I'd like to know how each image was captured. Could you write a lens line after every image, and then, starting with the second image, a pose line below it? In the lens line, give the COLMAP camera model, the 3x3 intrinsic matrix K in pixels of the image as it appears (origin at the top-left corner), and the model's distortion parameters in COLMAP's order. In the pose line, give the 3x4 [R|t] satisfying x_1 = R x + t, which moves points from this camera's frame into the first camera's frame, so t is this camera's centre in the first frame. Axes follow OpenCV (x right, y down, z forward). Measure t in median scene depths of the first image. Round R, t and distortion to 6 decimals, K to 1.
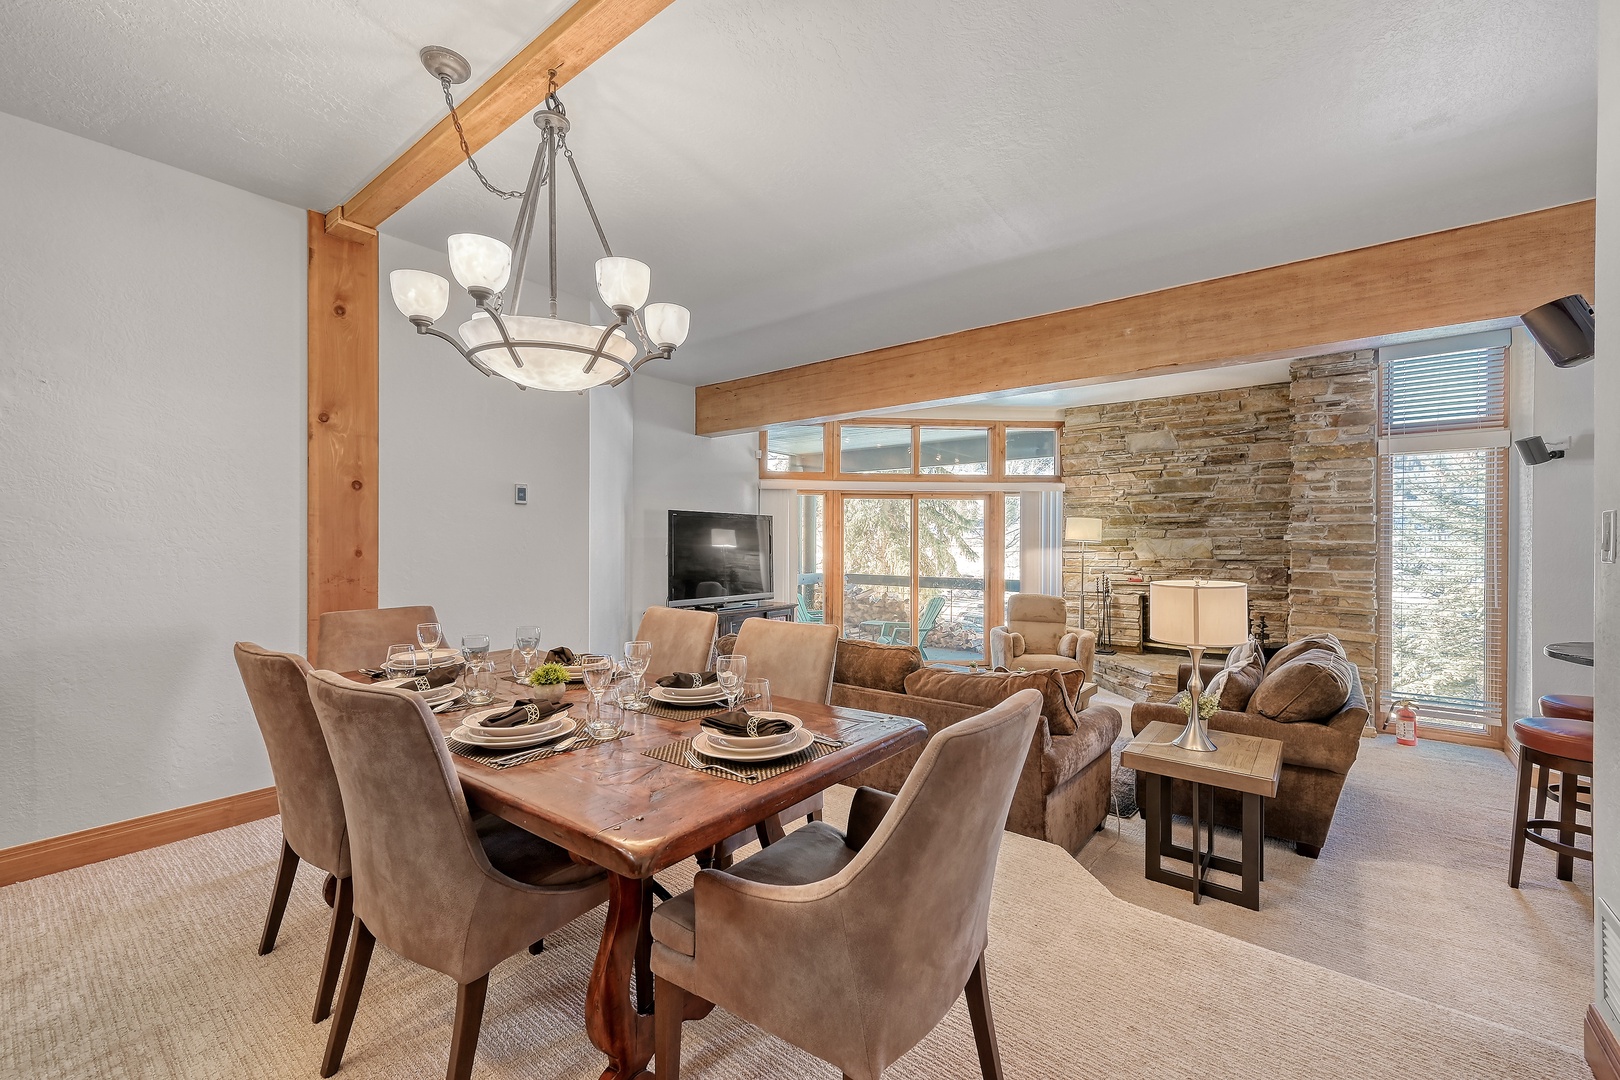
lens RADIAL K [[665.2, 0, 810.8], [0, 665.2, 543.7], [0, 0, 1]] dist [0.006443, 0.000362]
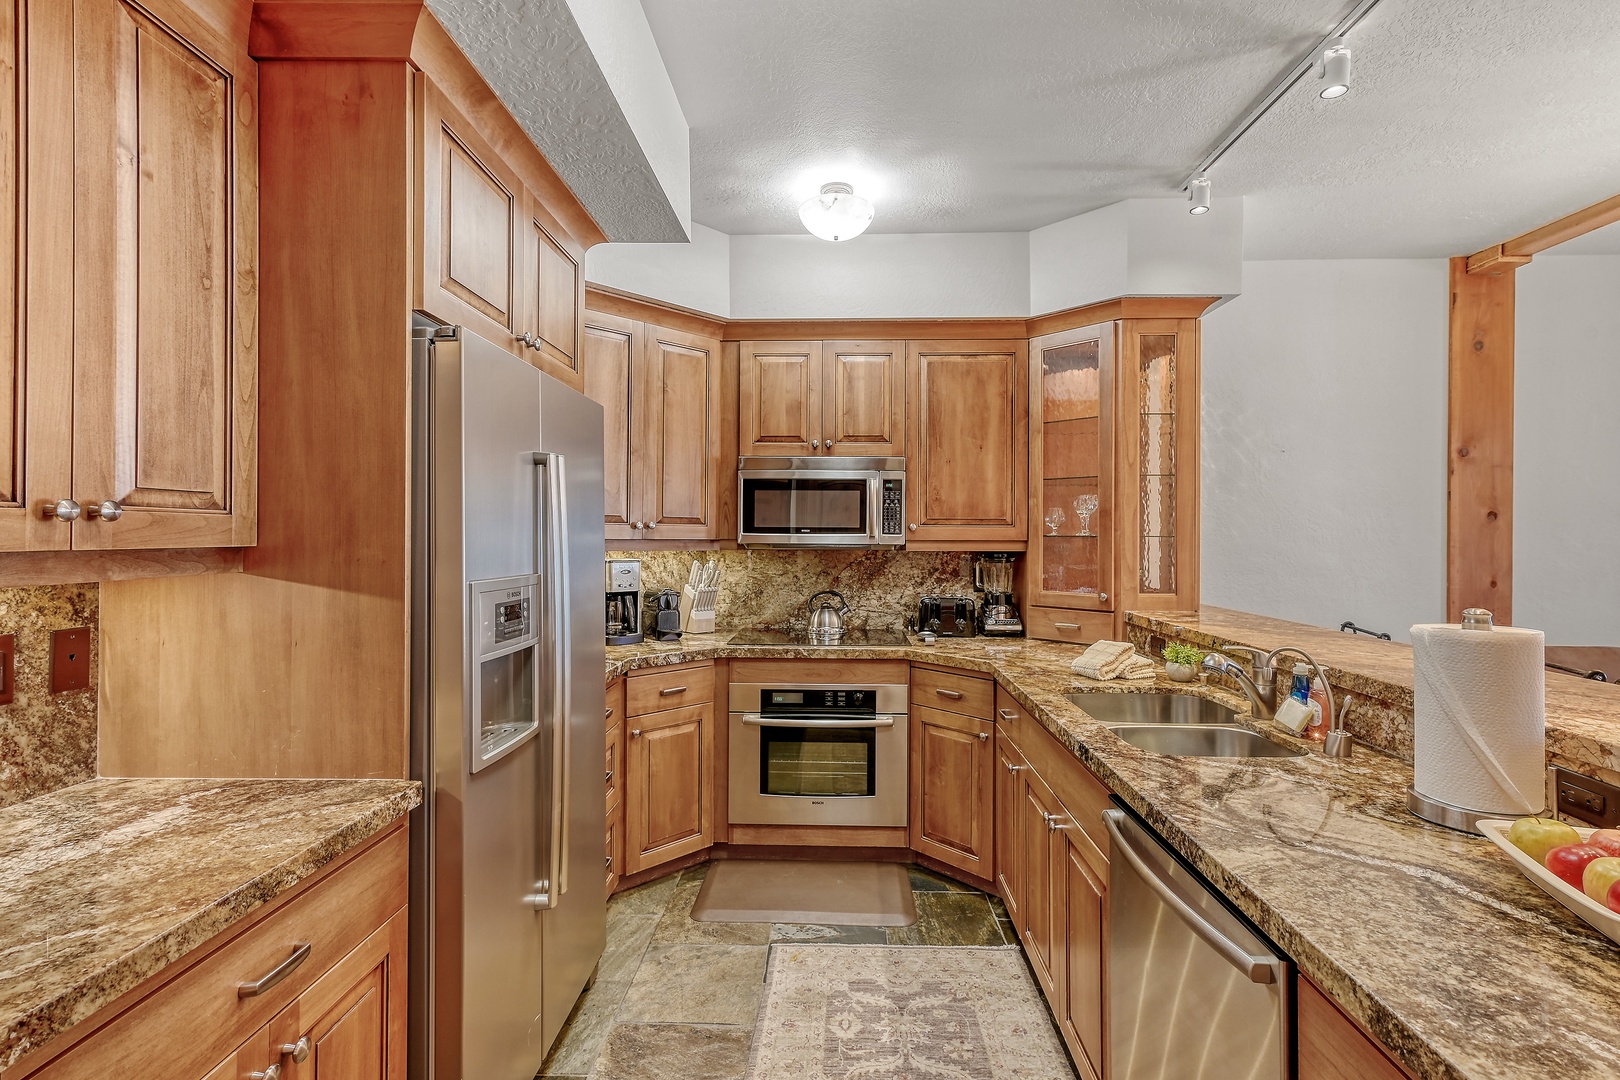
lens RADIAL K [[742.0, 0, 817.4], [0, 742.0, 534.9], [0, 0, 1]] dist [0.009418, 0.000504]
pose [[0.599057, 0.000880, -0.800706, -0.233176], [-0.006856, 0.999968, -0.004031, -0.028811], [0.800677, 0.007904, 0.599044, -0.290237]]
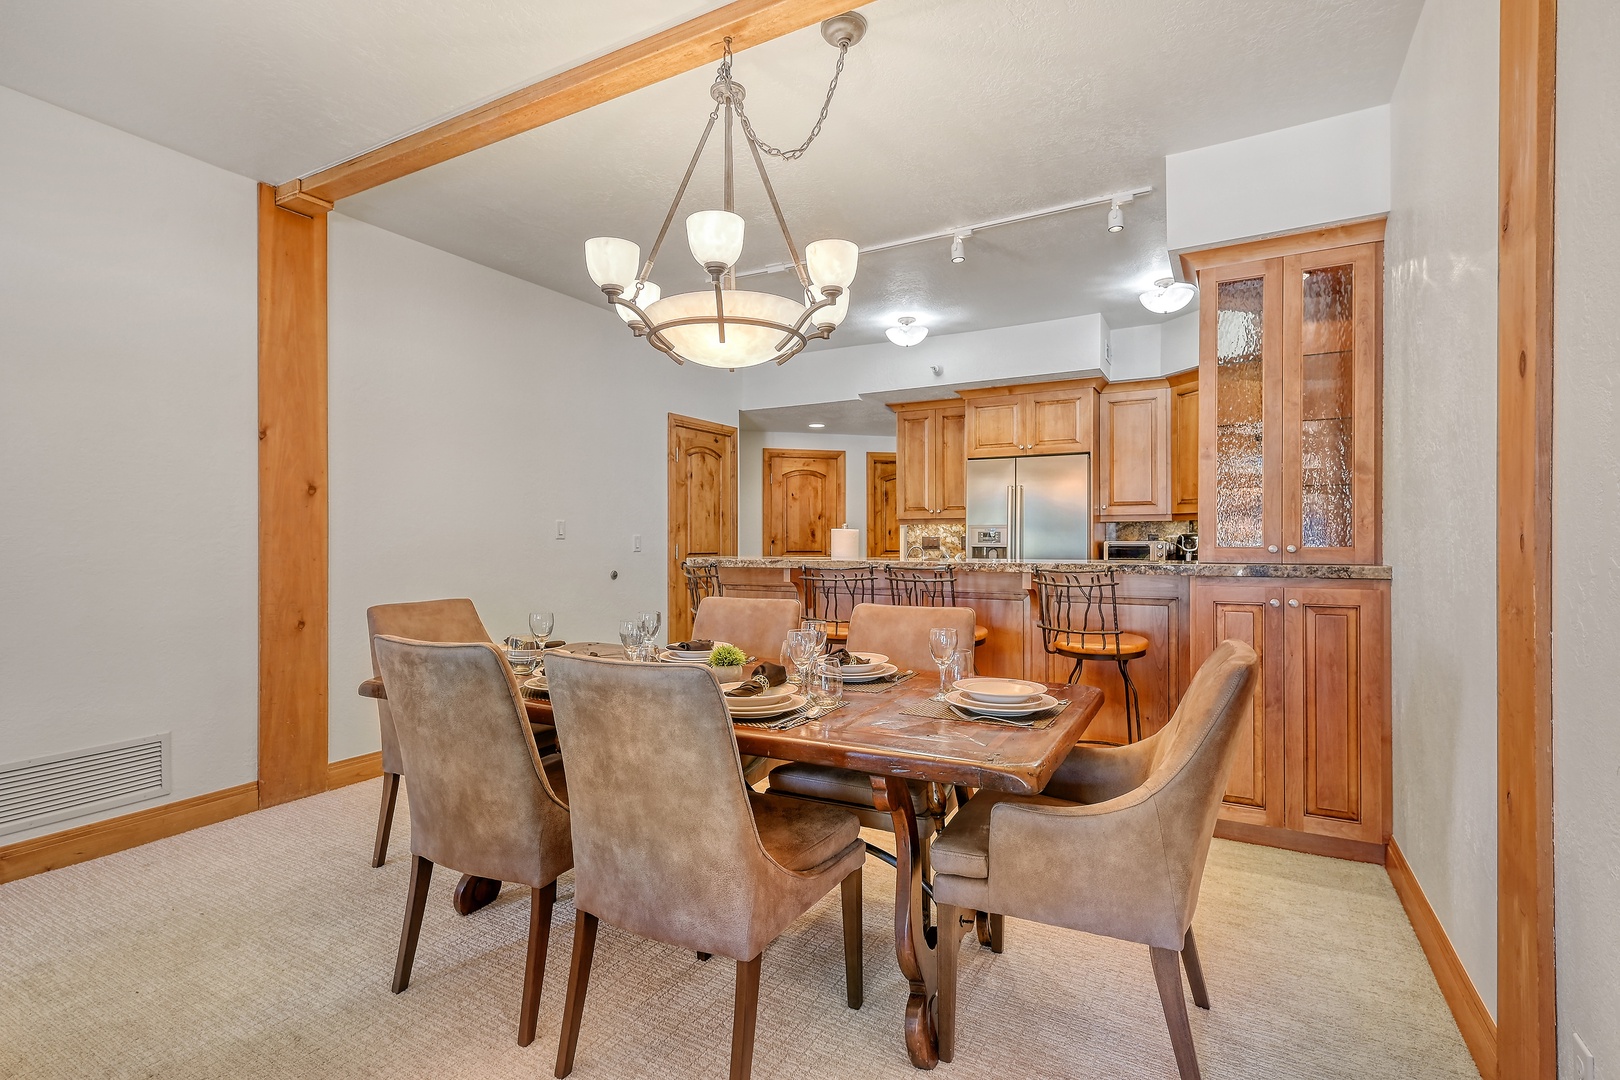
lens RADIAL K [[757.9, 0, 810.0], [0, 757.9, 540.0], [0, 0, 1]] dist [0.000320, 0.000119]
pose [[-0.986007, -0.000406, -0.166704, -0.121864], [-0.001038, 0.999993, 0.003706, 0.005735], [0.166701, 0.003827, -0.986000, 0.808557]]
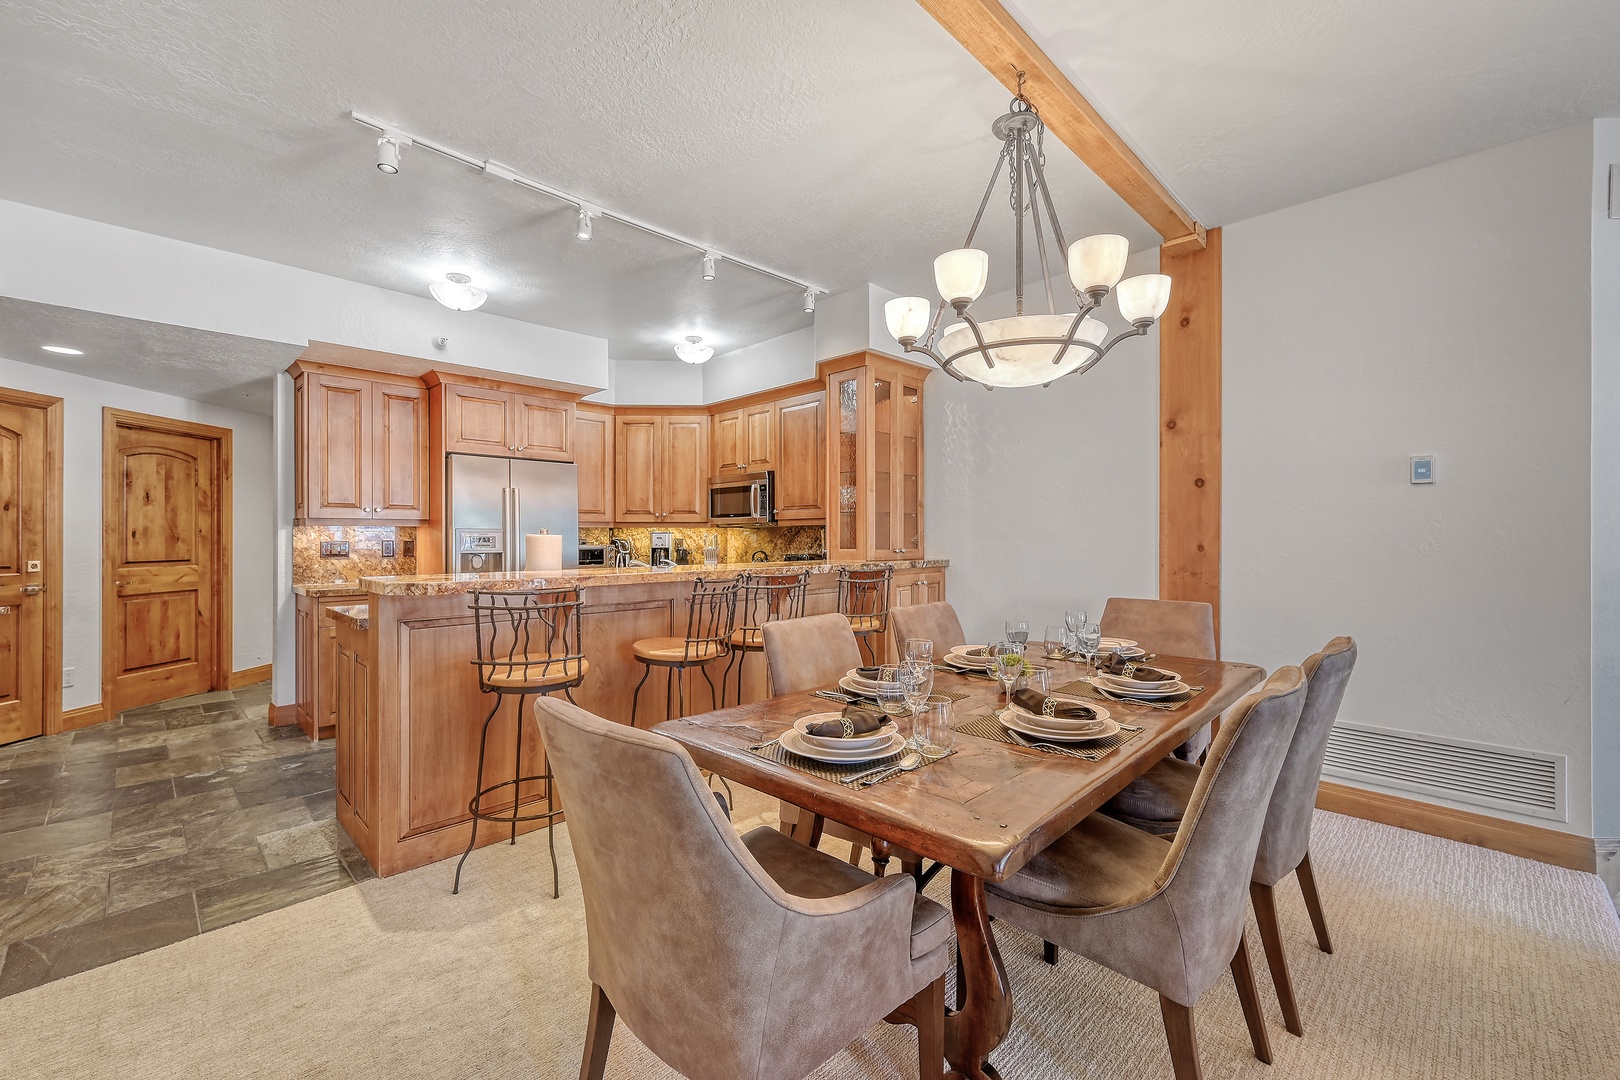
lens RADIAL K [[665.0, 0, 810.0], [0, 665.0, 540.0], [0, 0, 1]] dist [0.008197, 0.000066]
pose [[-0.112041, 0.000401, -0.993703, 0.254384], [-0.001798, 0.999998, 0.000606, 0.001356], [0.993702, 0.001855, -0.112040, 0.307957]]
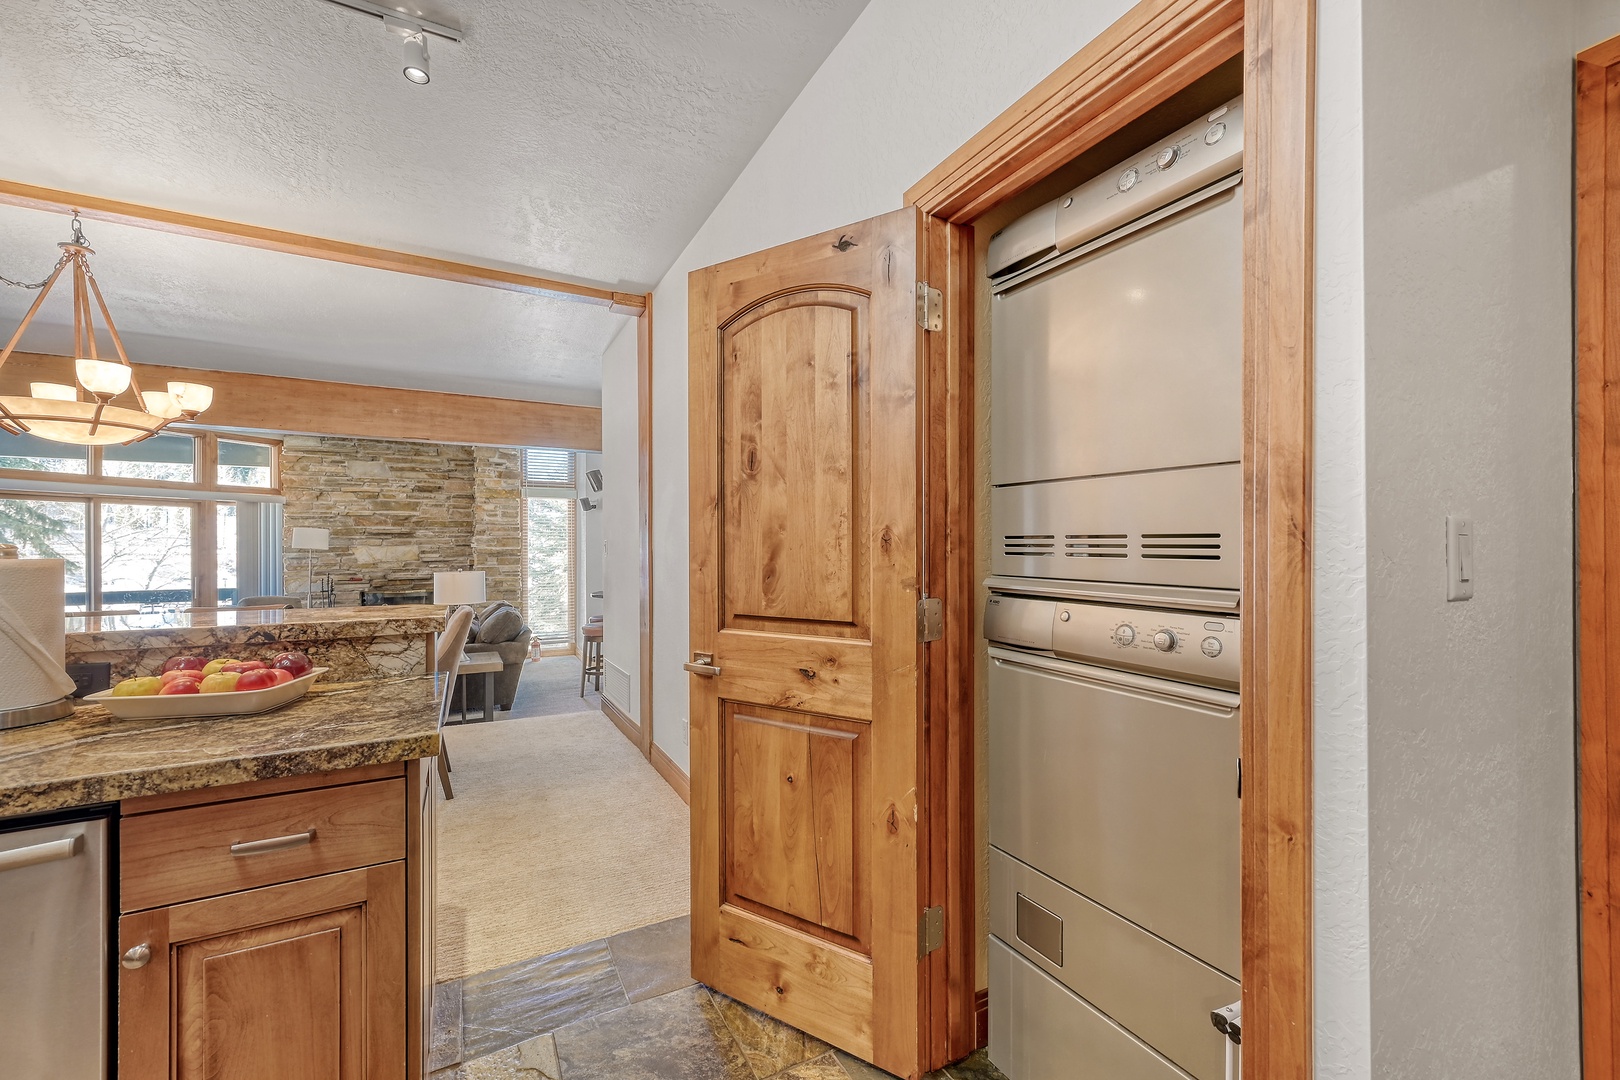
lens RADIAL K [[656.6, 0, 815.4], [0, 656.6, 547.1], [0, 0, 1]] dist [0.005922, 0.000212]
pose [[0.394226, -0.005961, 0.918994, -0.401978], [0.006315, 0.999973, 0.003777, -0.006336], [-0.918992, 0.004315, 0.394253, -0.356649]]
